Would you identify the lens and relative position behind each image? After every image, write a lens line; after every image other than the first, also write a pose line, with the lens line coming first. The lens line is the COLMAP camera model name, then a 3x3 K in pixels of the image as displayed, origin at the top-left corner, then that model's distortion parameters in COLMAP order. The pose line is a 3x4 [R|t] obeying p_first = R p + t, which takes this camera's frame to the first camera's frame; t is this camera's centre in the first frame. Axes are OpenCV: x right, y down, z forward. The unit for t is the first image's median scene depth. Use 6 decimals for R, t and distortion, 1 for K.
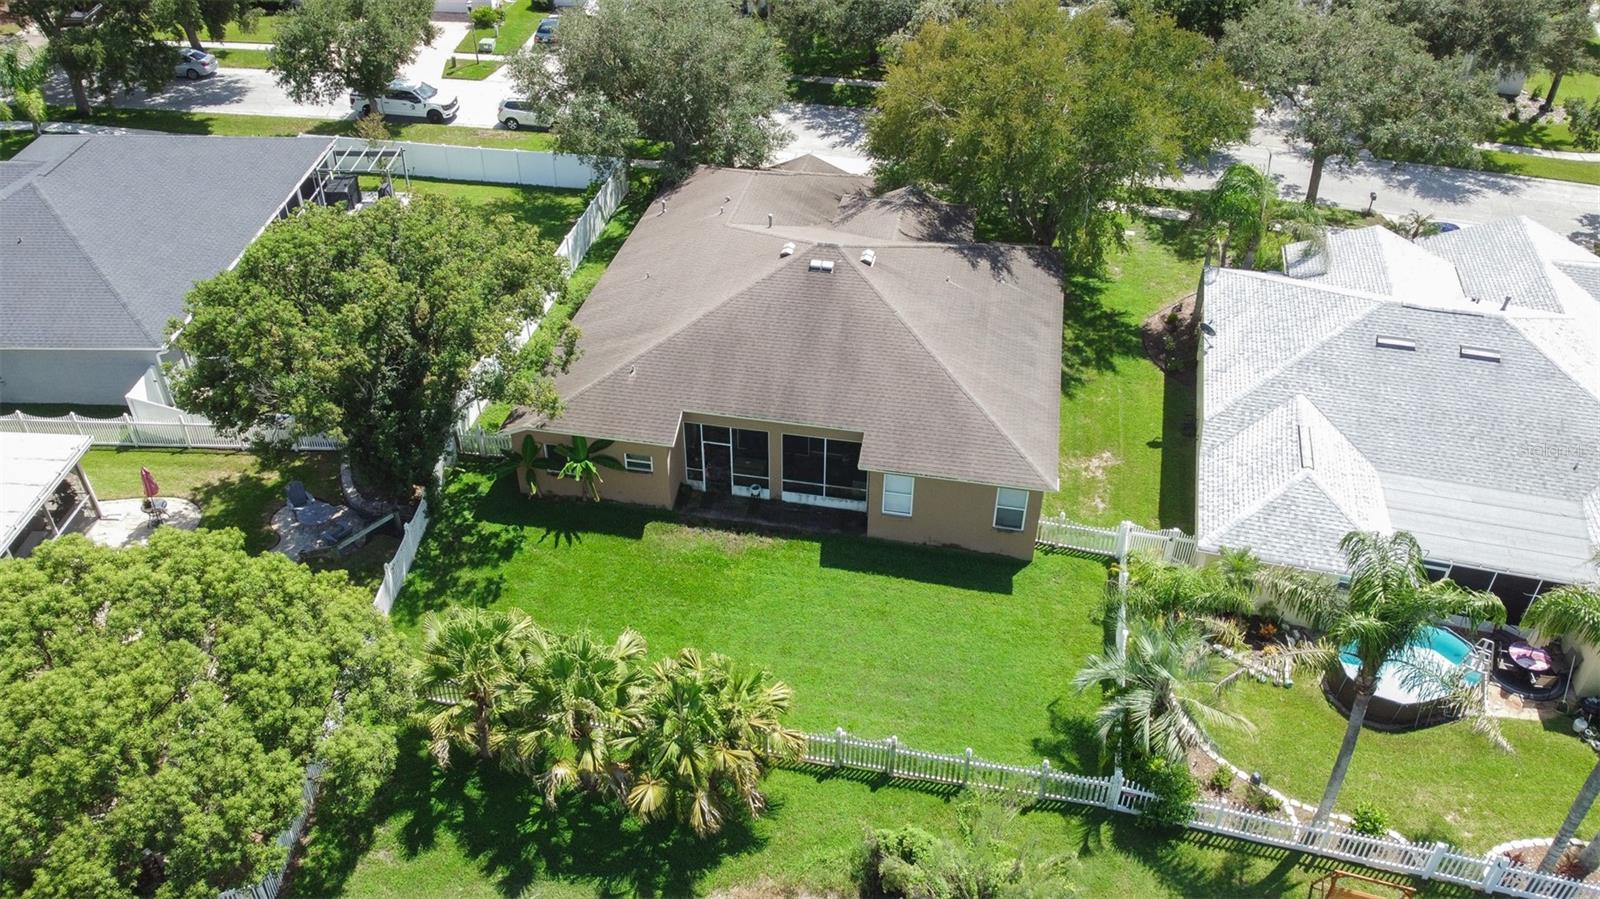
lens RADIAL K [[1216.1, 0, 798.2], [0, 1216.1, 447.1], [0, 0, 1]] dist [-0.003391, 0.001384]
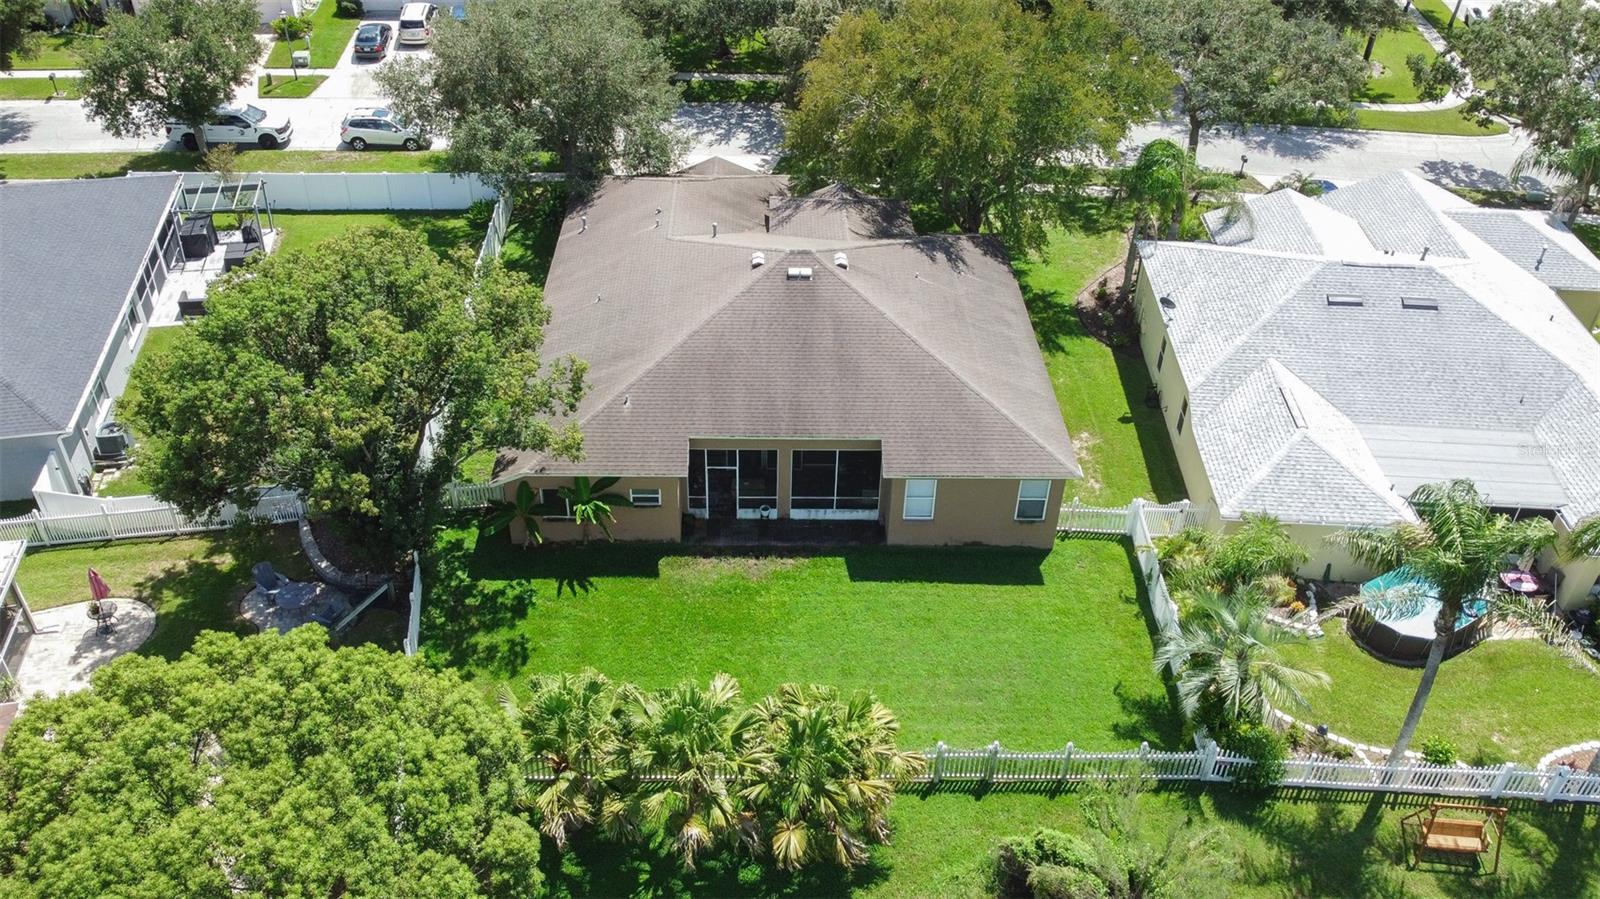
lens RADIAL K [[1265.9, 0, 799.2], [0, 1265.9, 448.9], [0, 0, 1]] dist [-0.003452, 0.003082]
pose [[0.977511, -0.109851, 0.180016, -0.188347], [0.109260, 0.993925, 0.013226, -0.024642], [-0.180376, 0.006740, 0.983575, 0.008297]]
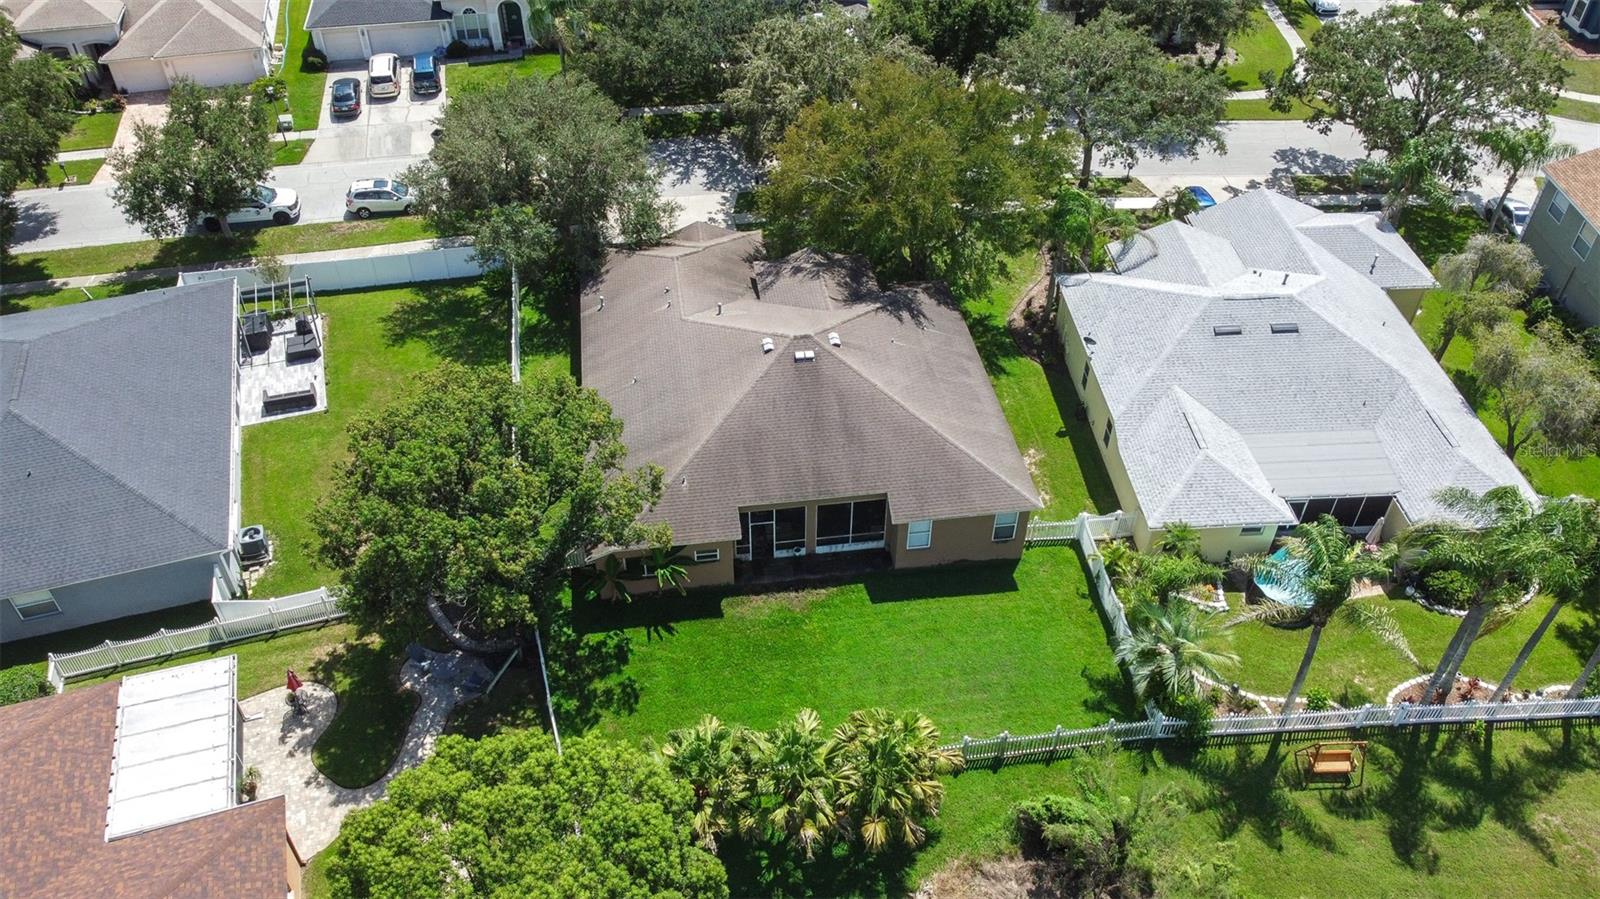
lens RADIAL K [[1213.0, 0, 800.0], [0, 1213.0, 449.5], [0, 0, 1]] dist [-0.001974, -0.001230]
pose [[0.945153, -0.216746, 0.244349, -0.315468], [0.192133, 0.973916, 0.120718, -0.216560], [-0.264140, -0.067150, 0.962144, -0.170140]]
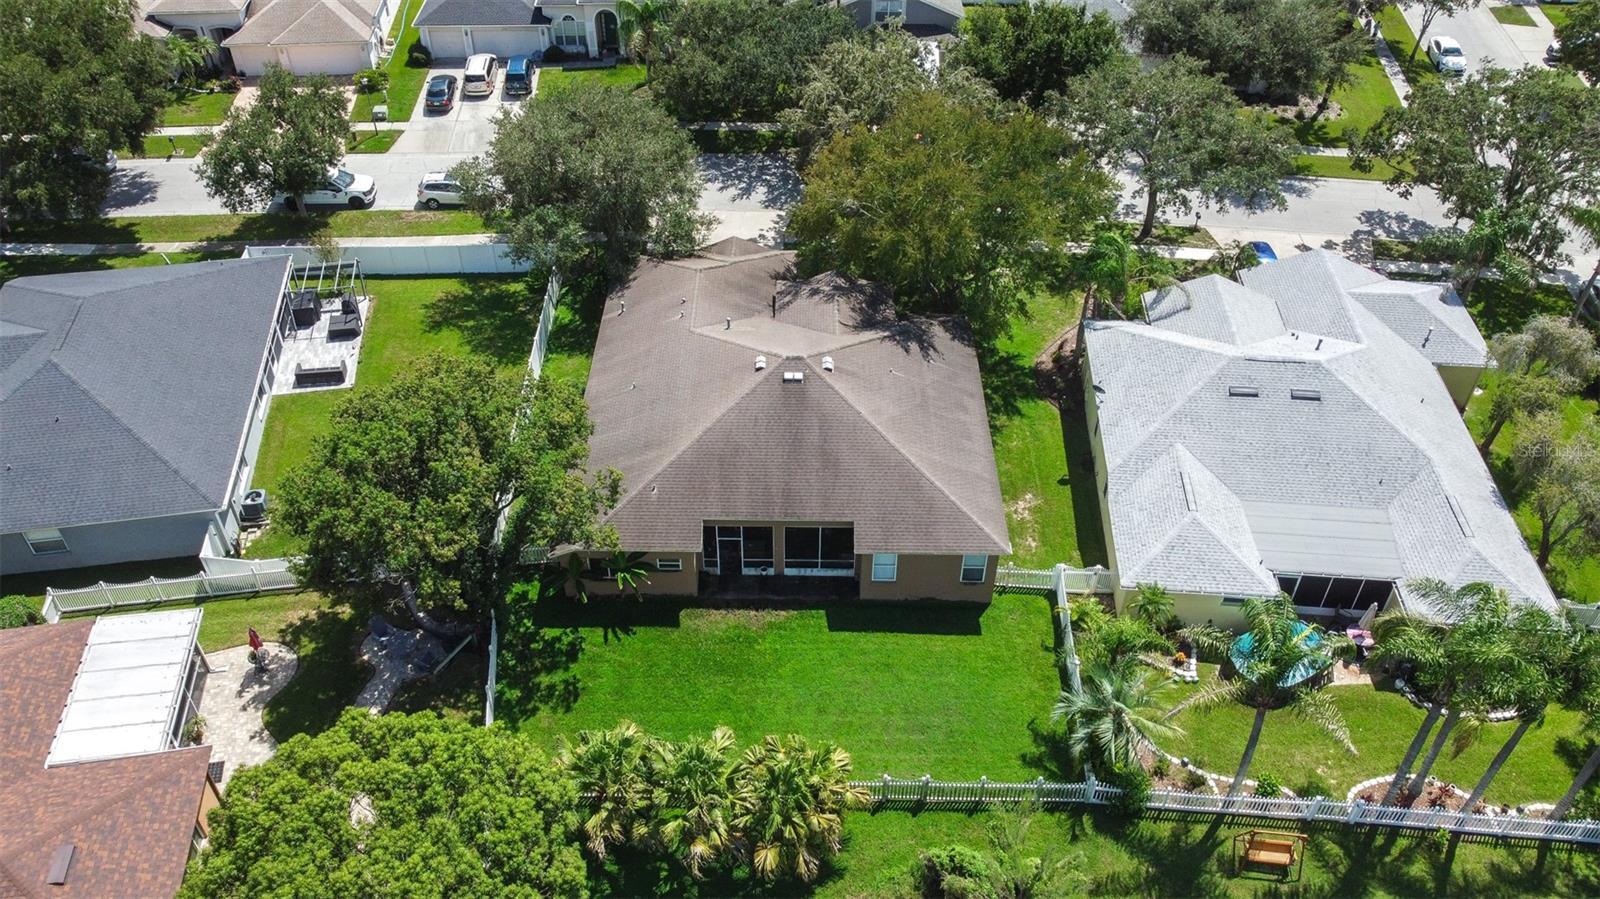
lens RADIAL K [[1216.1, 0, 798.2], [0, 1216.1, 447.1], [0, 0, 1]] dist [-0.003391, 0.001384]
pose [[0.983678, -0.116557, 0.137086, -0.157843], [0.105593, 0.990794, 0.084724, -0.192578], [-0.145699, -0.068865, 0.986929, -0.207226]]
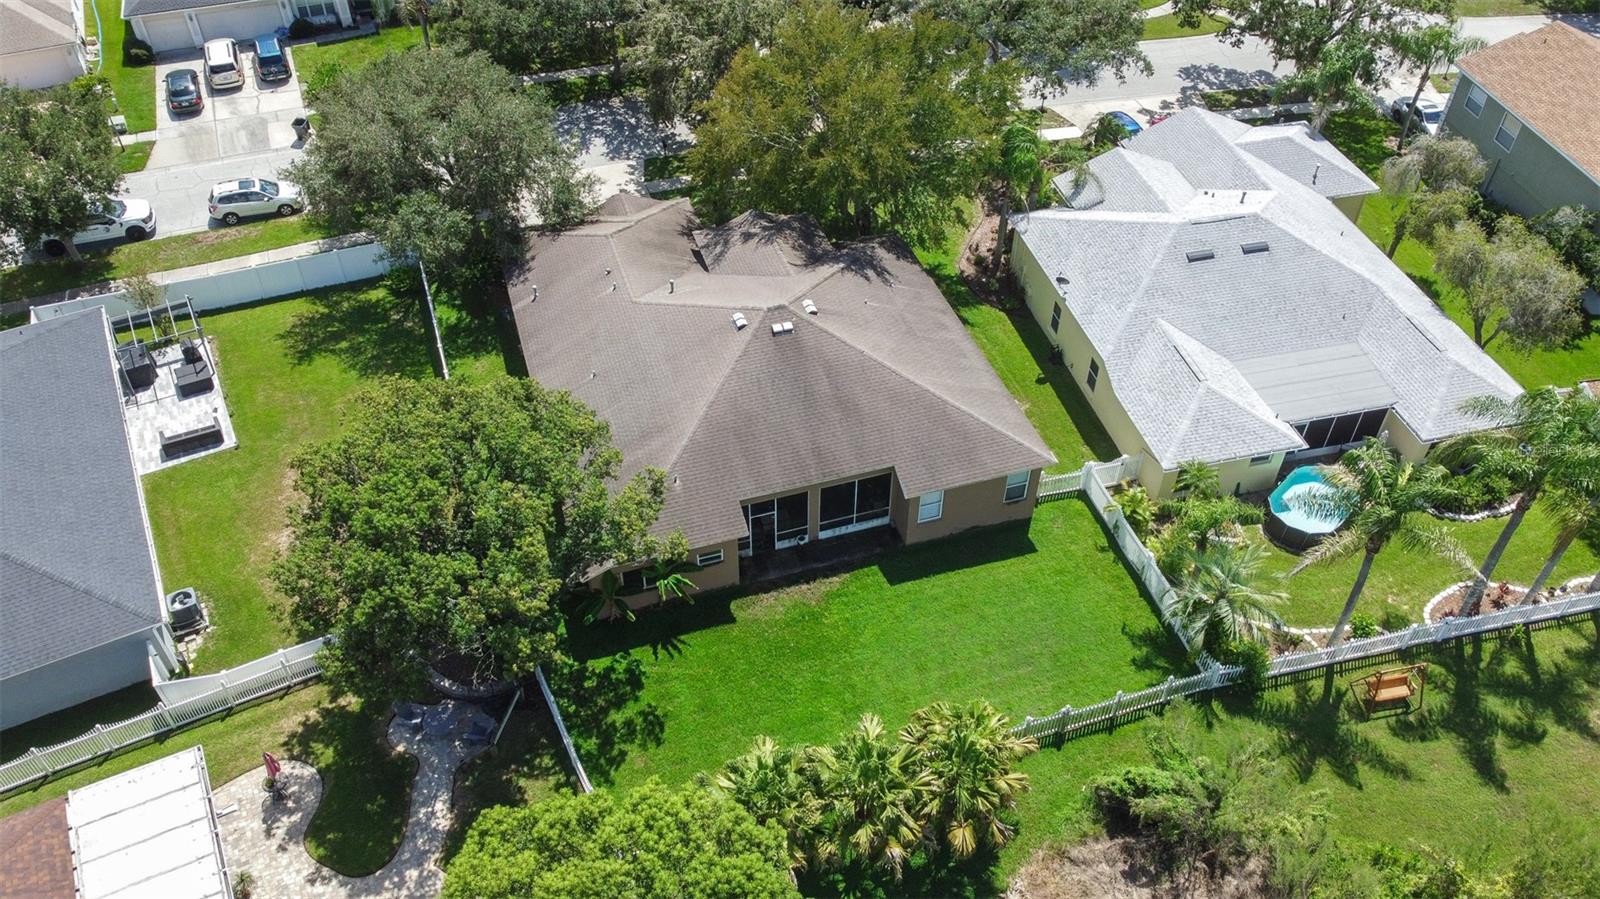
lens RADIAL K [[1210.8, 0, 800.0], [0, 1210.8, 449.5], [0, 0, 1]] dist [0.000027, -0.002512]
pose [[0.877058, -0.332006, 0.347190, -0.408542], [0.284275, 0.941306, 0.182017, -0.255485], [-0.387243, -0.060942, 0.919961, -0.030070]]
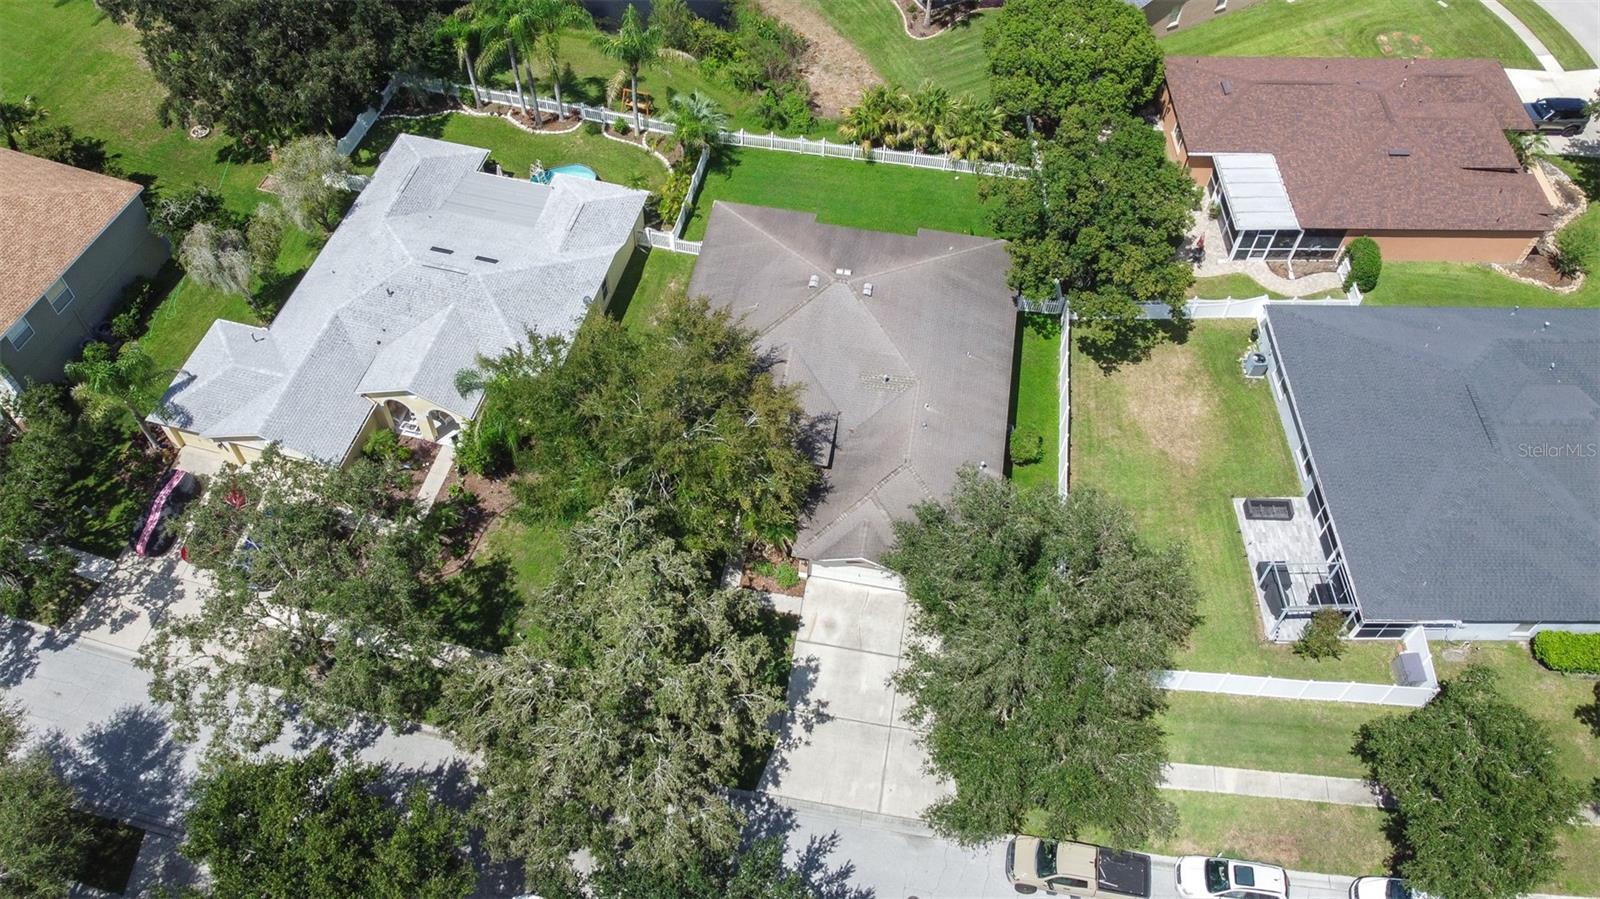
lens RADIAL K [[1239.5, 0, 779.5], [0, 1239.5, 440.5], [0, 0, 1]] dist [-0.001375, -0.003229]
pose [[-0.999666, -0.003633, -0.025581, 0.147316], [-0.025585, 0.001202, 0.999672, -1.808488], [-0.003601, 0.999993, -0.001295, 1.285802]]
